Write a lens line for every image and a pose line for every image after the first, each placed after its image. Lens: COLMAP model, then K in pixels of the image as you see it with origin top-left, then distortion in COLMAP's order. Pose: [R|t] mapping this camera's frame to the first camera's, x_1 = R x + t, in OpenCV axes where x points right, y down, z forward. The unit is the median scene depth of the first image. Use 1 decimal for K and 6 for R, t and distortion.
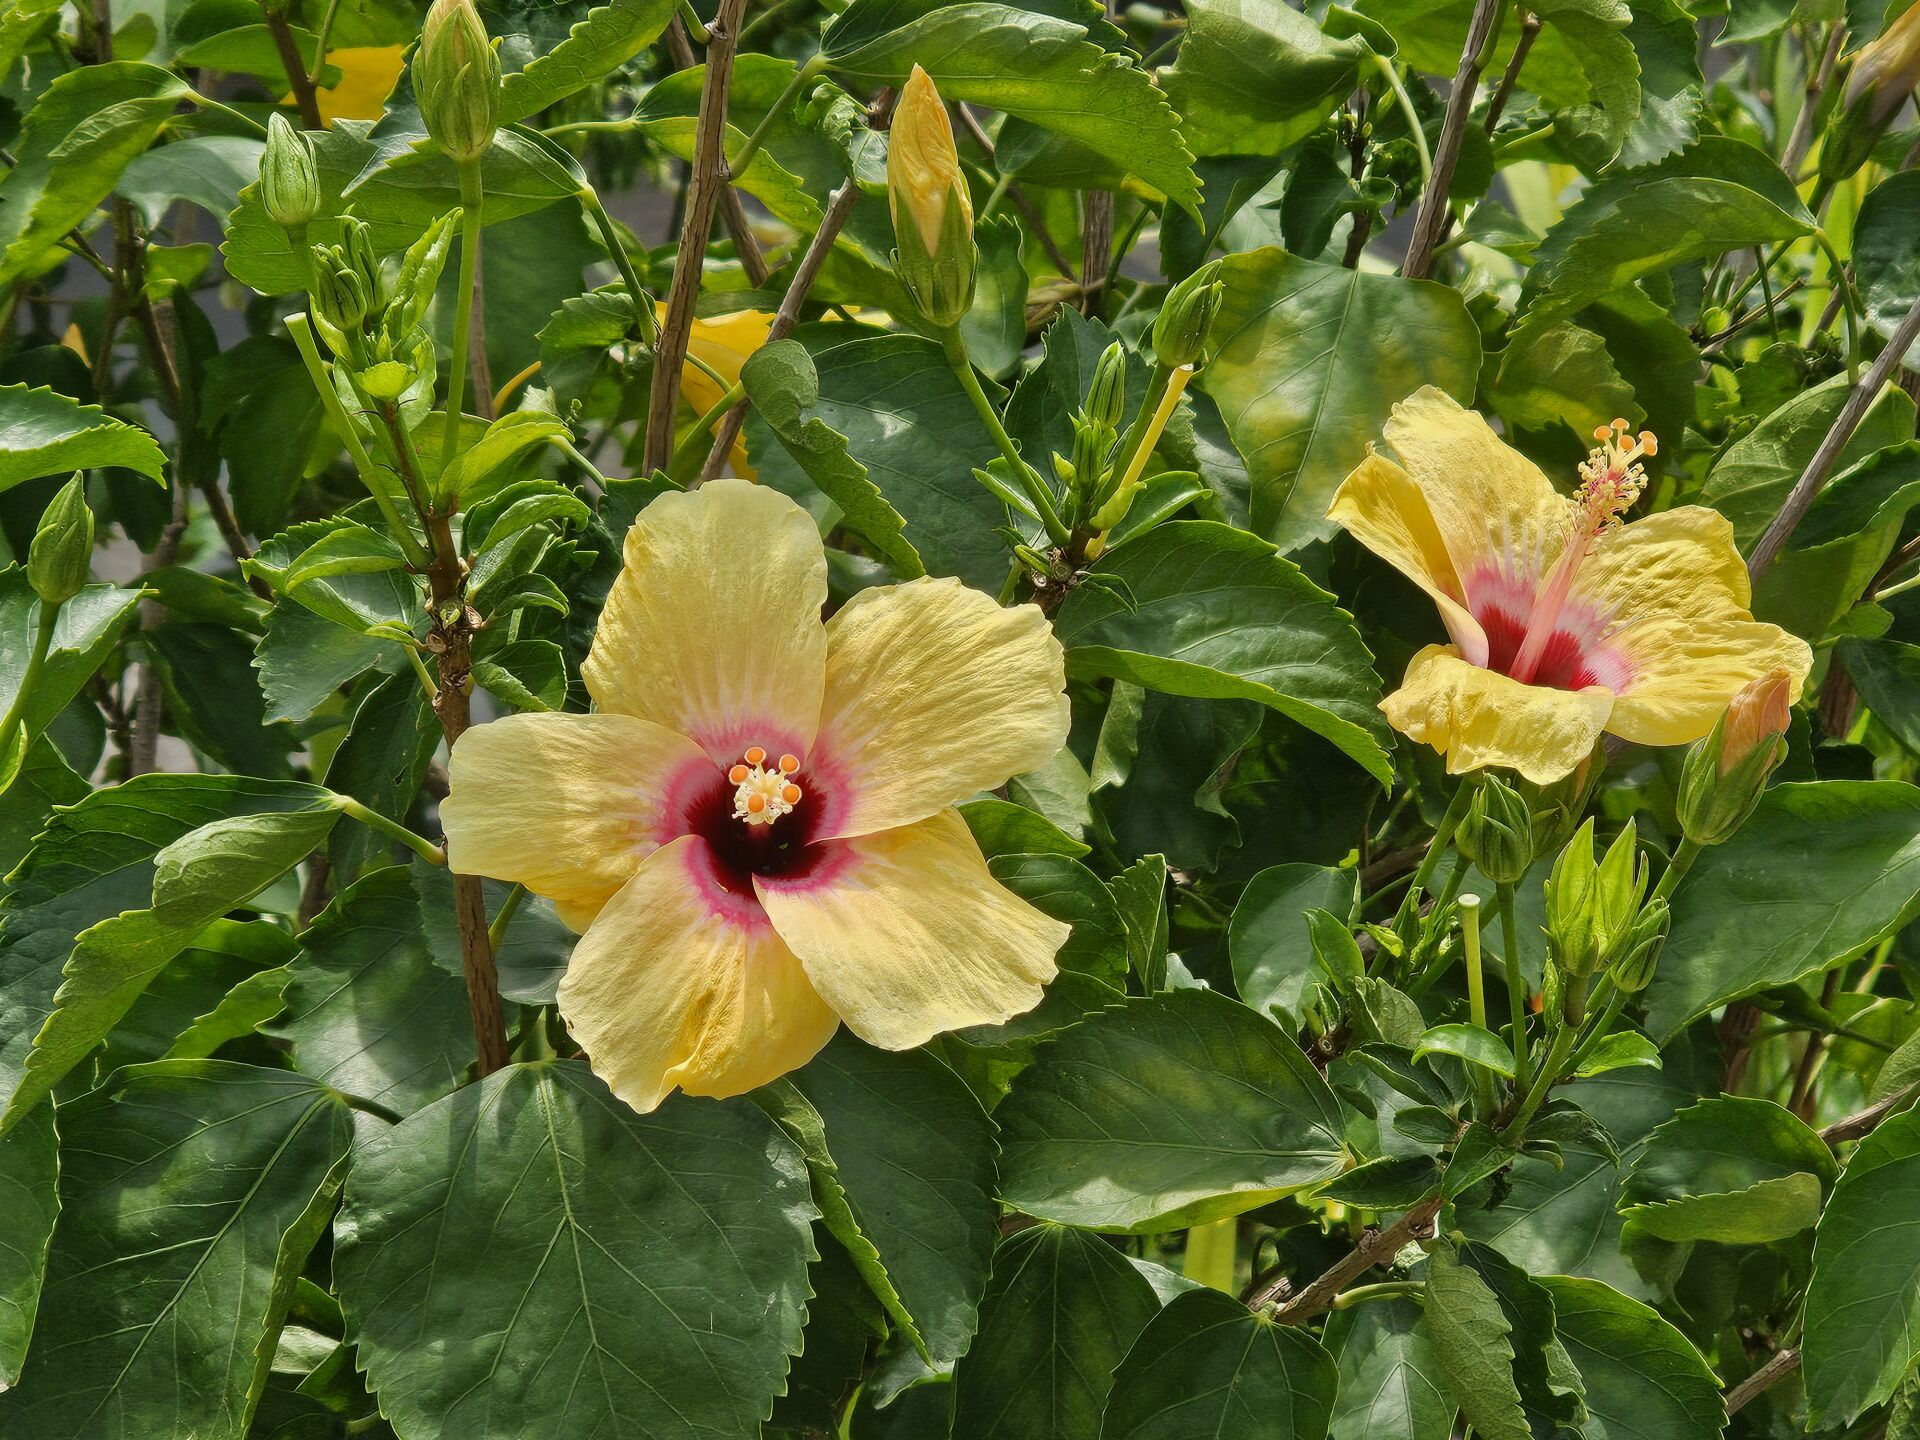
lens RADIAL K [[6154.1, 0, 960.1], [0, 6154.1, 724.0], [0, 0, 1]] dist [-0.550522, 0.000000]
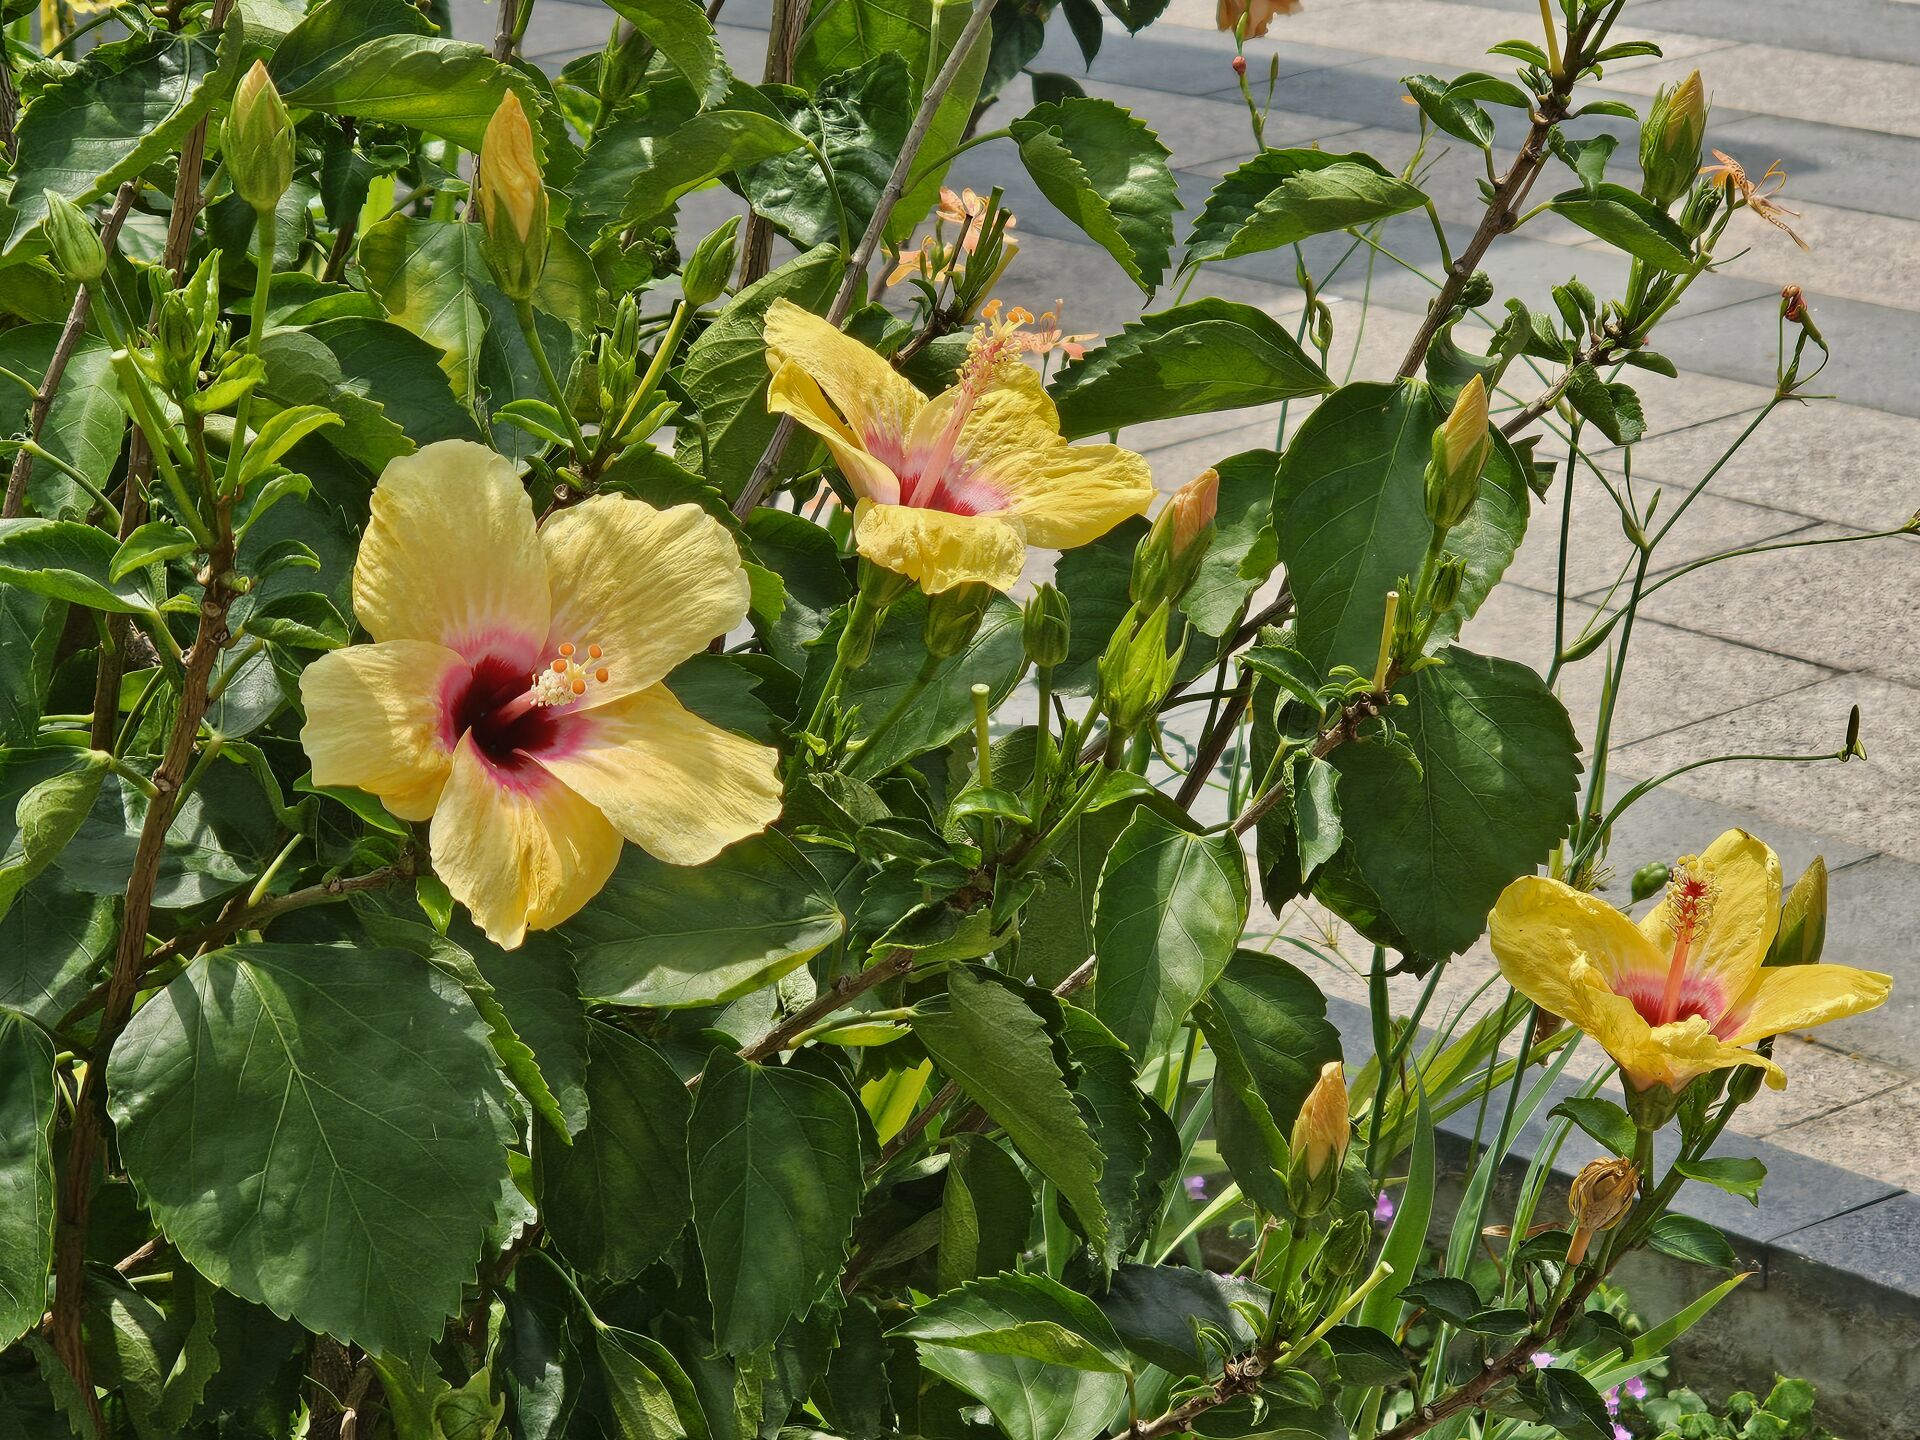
lens RADIAL K [[6154.1, 0, 960.0], [0, 6154.1, 720.5], [0, 0, 1]] dist [-0.550522, 0.000000]
pose [[0.898898, -0.158618, 0.408439, -0.452869], [0.151364, 0.987200, 0.050257, -0.030018], [-0.411182, 0.016647, 0.911401, -0.166025]]
